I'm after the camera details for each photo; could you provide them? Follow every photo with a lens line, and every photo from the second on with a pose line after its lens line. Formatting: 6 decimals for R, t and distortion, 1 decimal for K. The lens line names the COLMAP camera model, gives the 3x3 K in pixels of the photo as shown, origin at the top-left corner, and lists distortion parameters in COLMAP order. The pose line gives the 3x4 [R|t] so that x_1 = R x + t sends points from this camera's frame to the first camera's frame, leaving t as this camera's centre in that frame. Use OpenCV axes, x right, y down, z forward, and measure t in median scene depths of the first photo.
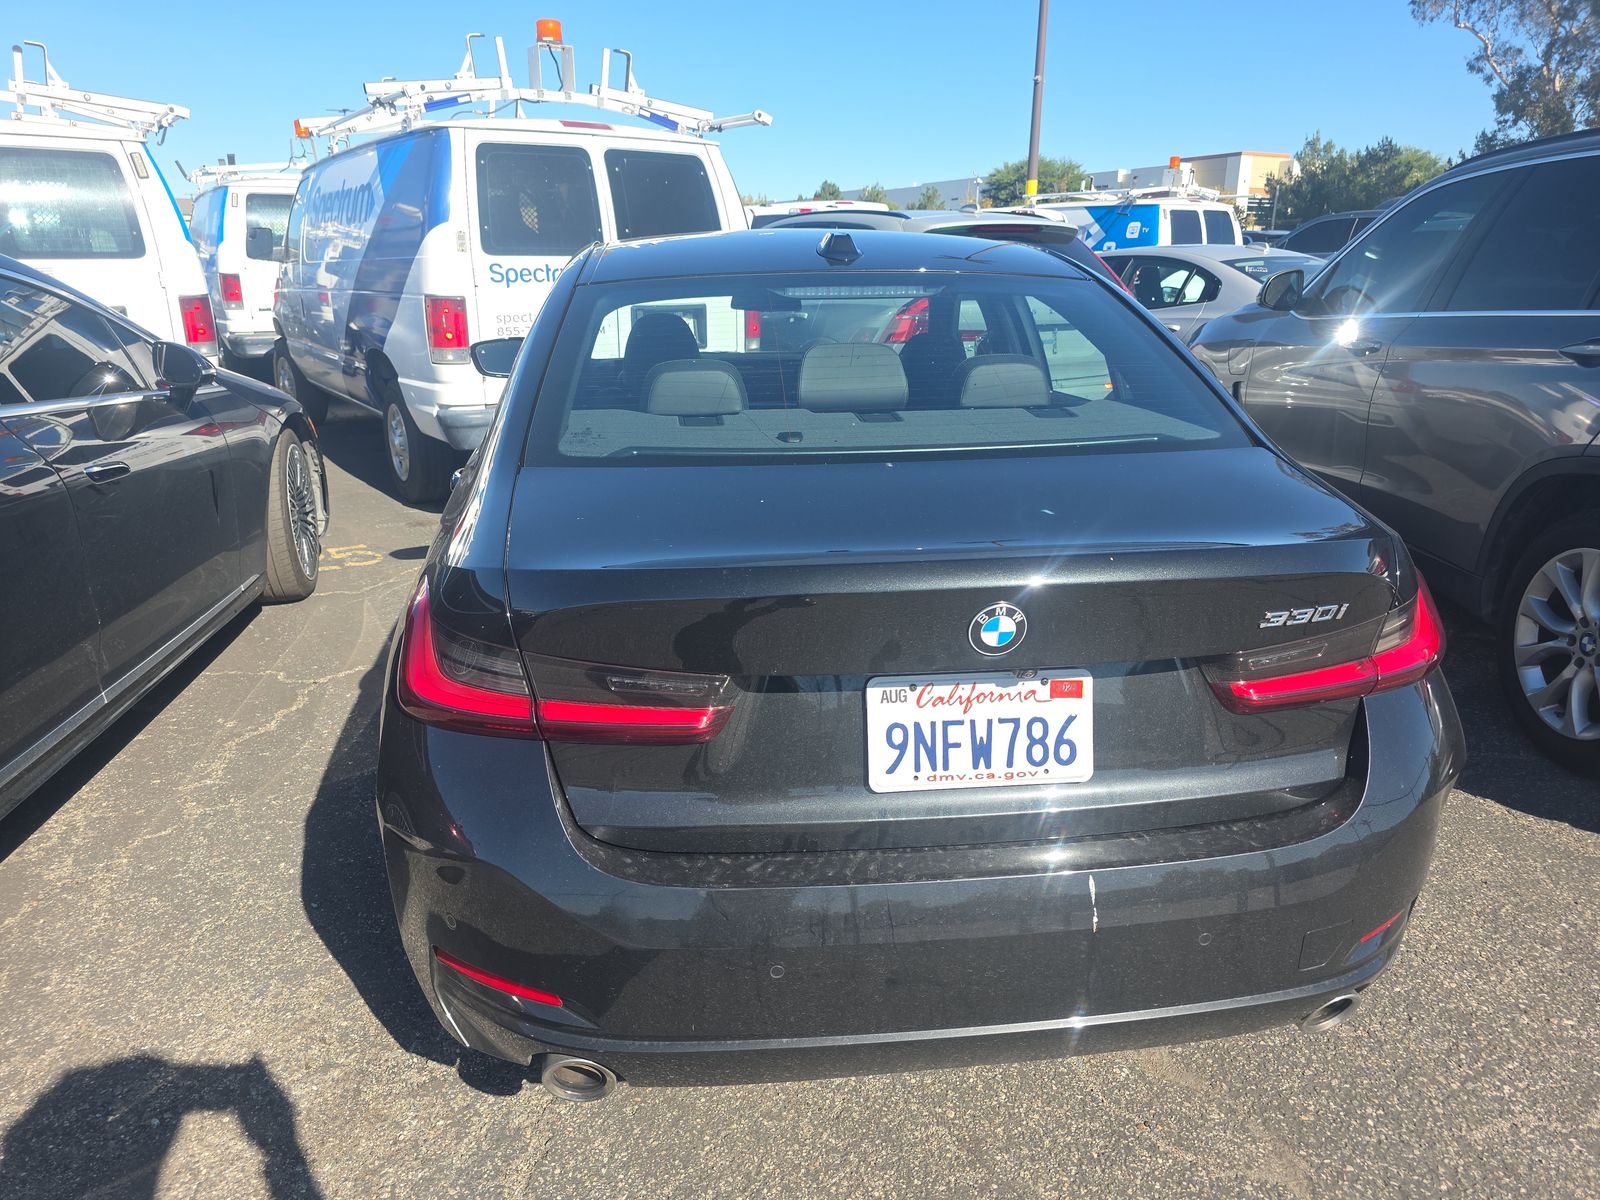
lens RADIAL K [[1153.1, 0, 788.8], [0, 1153.1, 632.2], [0, 0, 1]] dist [0.053594, -0.046750]
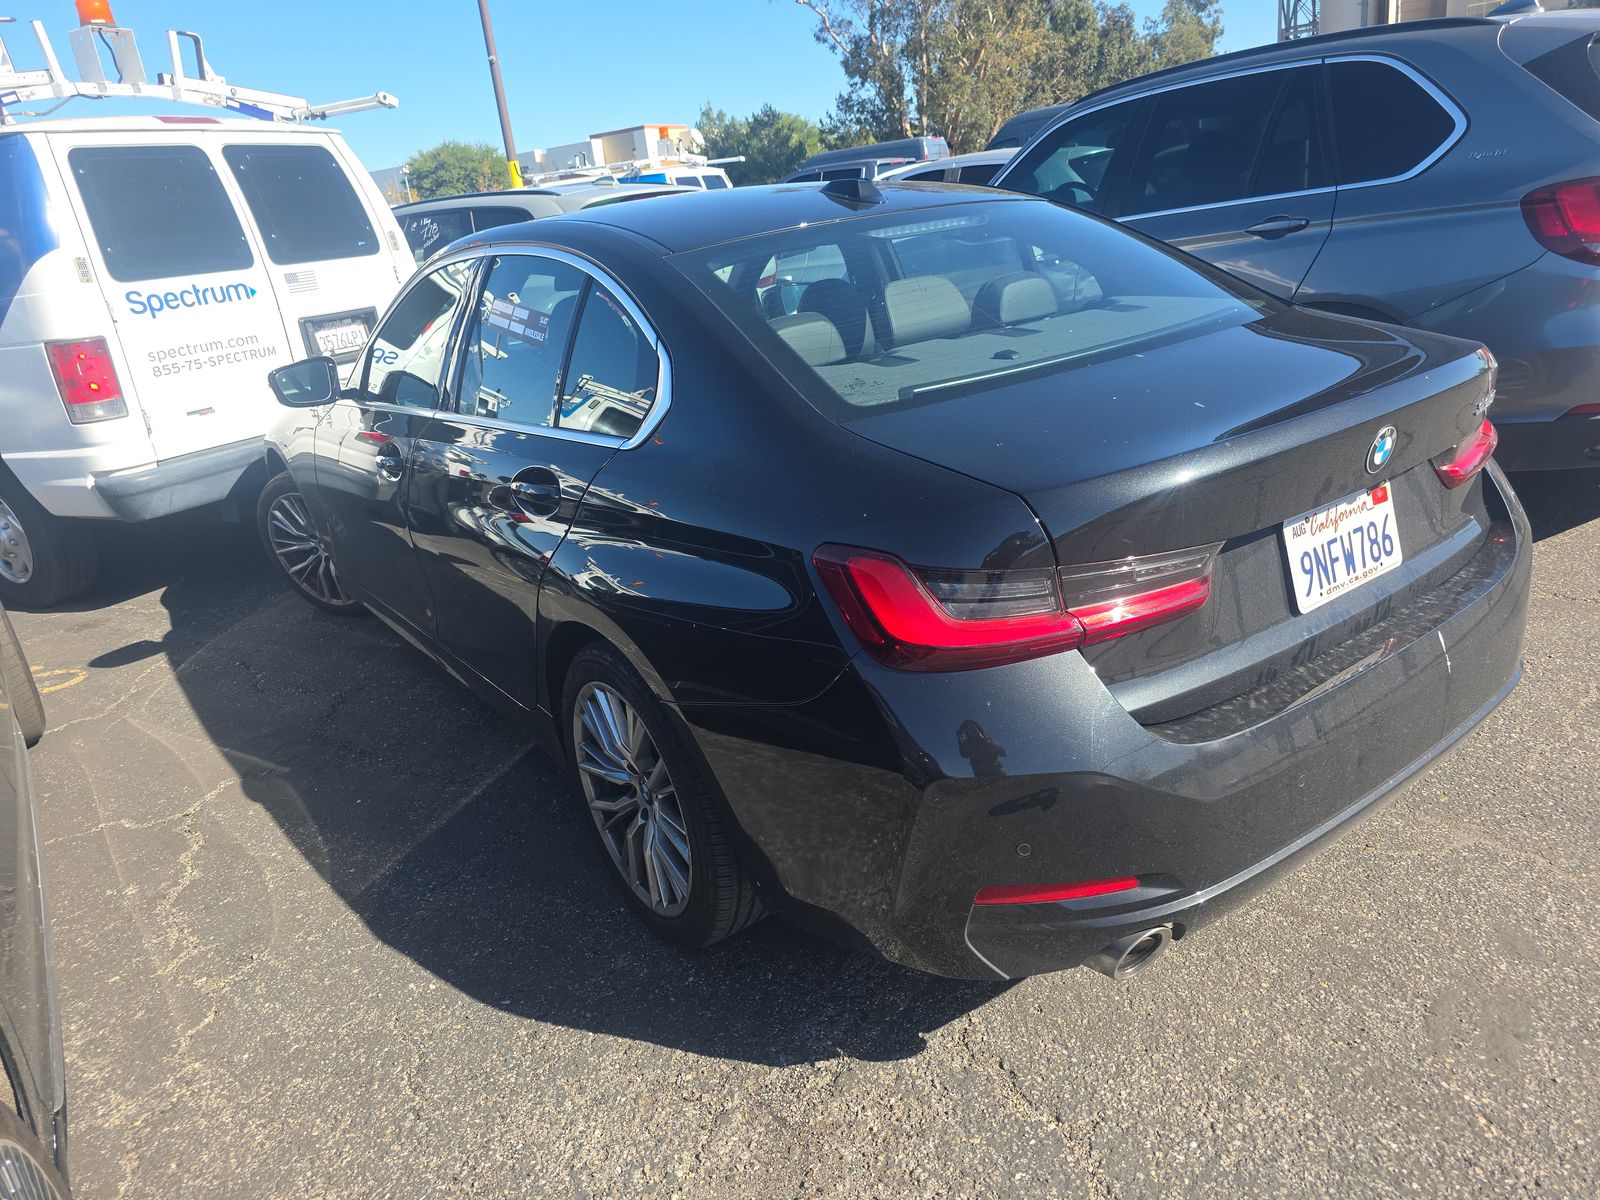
lens RADIAL K [[1153.1, 0, 788.8], [0, 1153.1, 632.2], [0, 0, 1]] dist [0.053594, -0.046750]
pose [[0.851076, -0.265229, 0.453126, -0.288090], [0.261769, 0.962464, 0.071697, -0.020659], [-0.455134, 0.057595, 0.888558, 0.060306]]
